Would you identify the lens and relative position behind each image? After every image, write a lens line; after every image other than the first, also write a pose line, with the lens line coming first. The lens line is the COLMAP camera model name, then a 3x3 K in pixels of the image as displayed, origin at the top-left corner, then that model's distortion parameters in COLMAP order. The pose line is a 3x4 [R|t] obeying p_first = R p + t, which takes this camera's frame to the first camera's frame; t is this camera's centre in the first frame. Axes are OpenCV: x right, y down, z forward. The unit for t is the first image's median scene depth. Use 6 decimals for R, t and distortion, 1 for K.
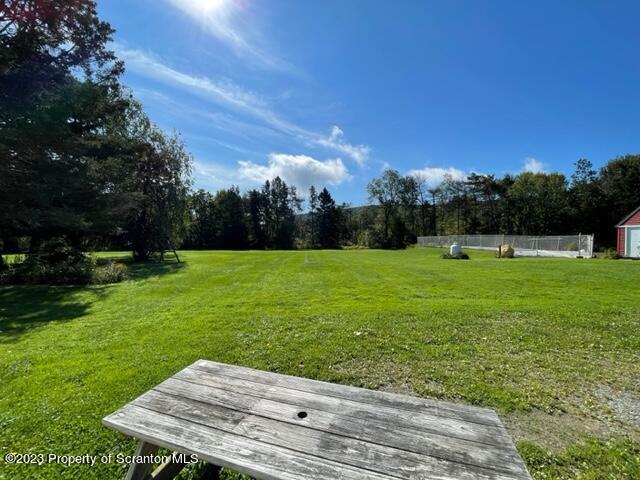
lens RADIAL K [[259.1, 0, 312.8], [0, 259.1, 240.0], [0, 0, 1]] dist [-0.000782, -0.000354]
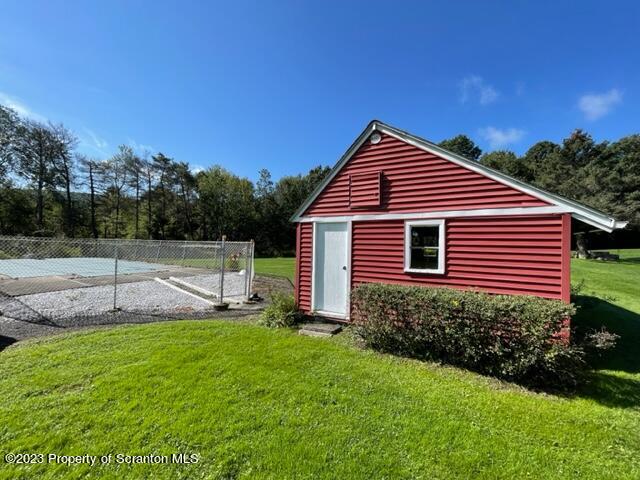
lens RADIAL K [[259.1, 0, 312.8], [0, 259.1, 240.0], [0, 0, 1]] dist [-0.000782, -0.000354]
pose [[0.557365, 0.017466, 0.830084, 0.252630], [-0.014188, 0.999833, -0.011511, -0.005954], [-0.830147, -0.005362, 0.557519, 0.220501]]
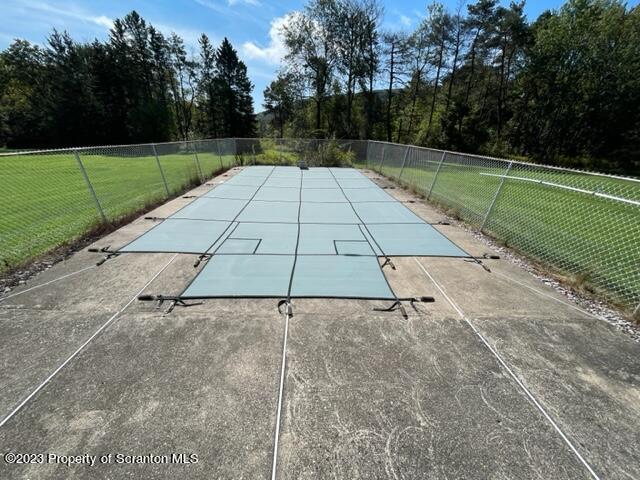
lens RADIAL K [[259.1, 0, 312.8], [0, 259.1, 240.0], [0, 0, 1]] dist [-0.000782, -0.000354]
pose [[0.999474, 0.026853, -0.018185, 0.325302], [-0.017727, 0.921888, 0.387050, -0.015829], [0.027158, -0.386524, 0.921879, 0.365447]]
